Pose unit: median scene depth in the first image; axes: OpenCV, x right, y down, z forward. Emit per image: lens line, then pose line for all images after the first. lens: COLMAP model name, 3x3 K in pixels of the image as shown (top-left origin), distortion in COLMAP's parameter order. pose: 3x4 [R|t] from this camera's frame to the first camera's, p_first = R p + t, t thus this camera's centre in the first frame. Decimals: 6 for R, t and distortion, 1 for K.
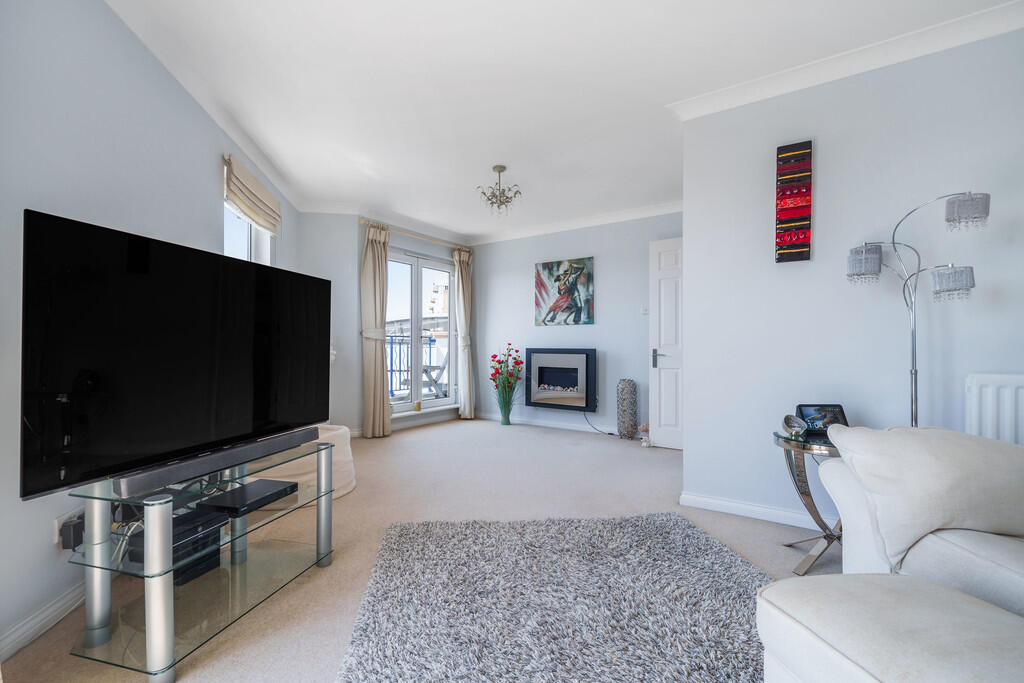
lens RADIAL K [[438.9, 0, 512.0], [0, 438.9, 341.5], [0, 0, 1]] dist [0.000526, -0.000140]
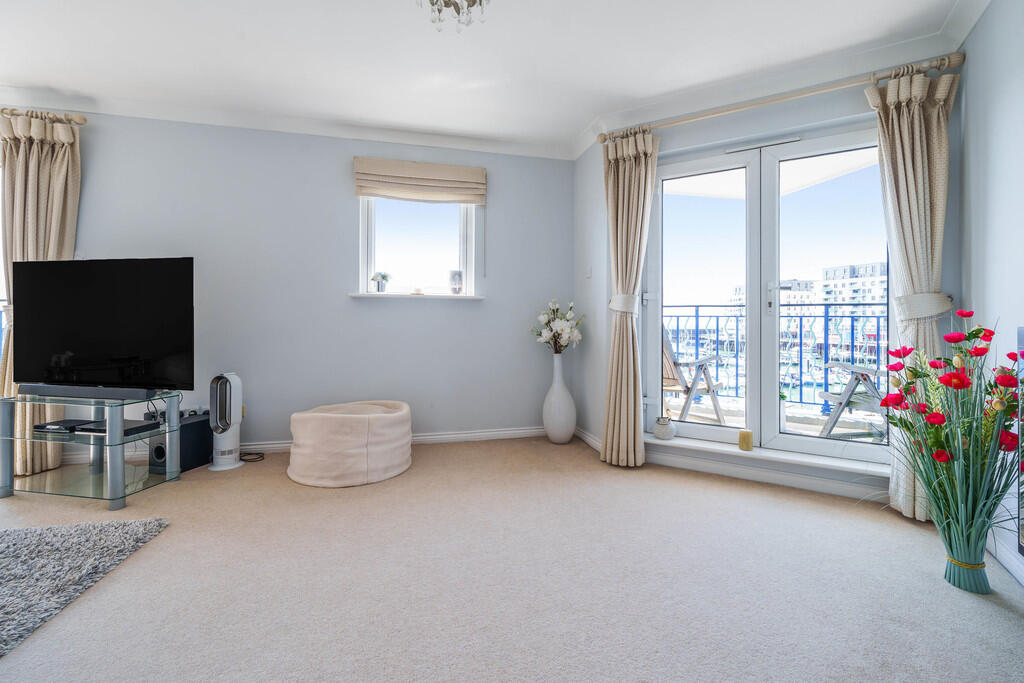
lens RADIAL K [[426.5, 0, 512.5], [0, 426.5, 319.8], [0, 0, 1]] dist [-0.000052, -0.000024]
pose [[0.057719, -0.006479, -0.998312, 0.301959], [0.005159, 0.999968, -0.006191, 0.010127], [0.998320, -0.004793, 0.057750, 0.793195]]
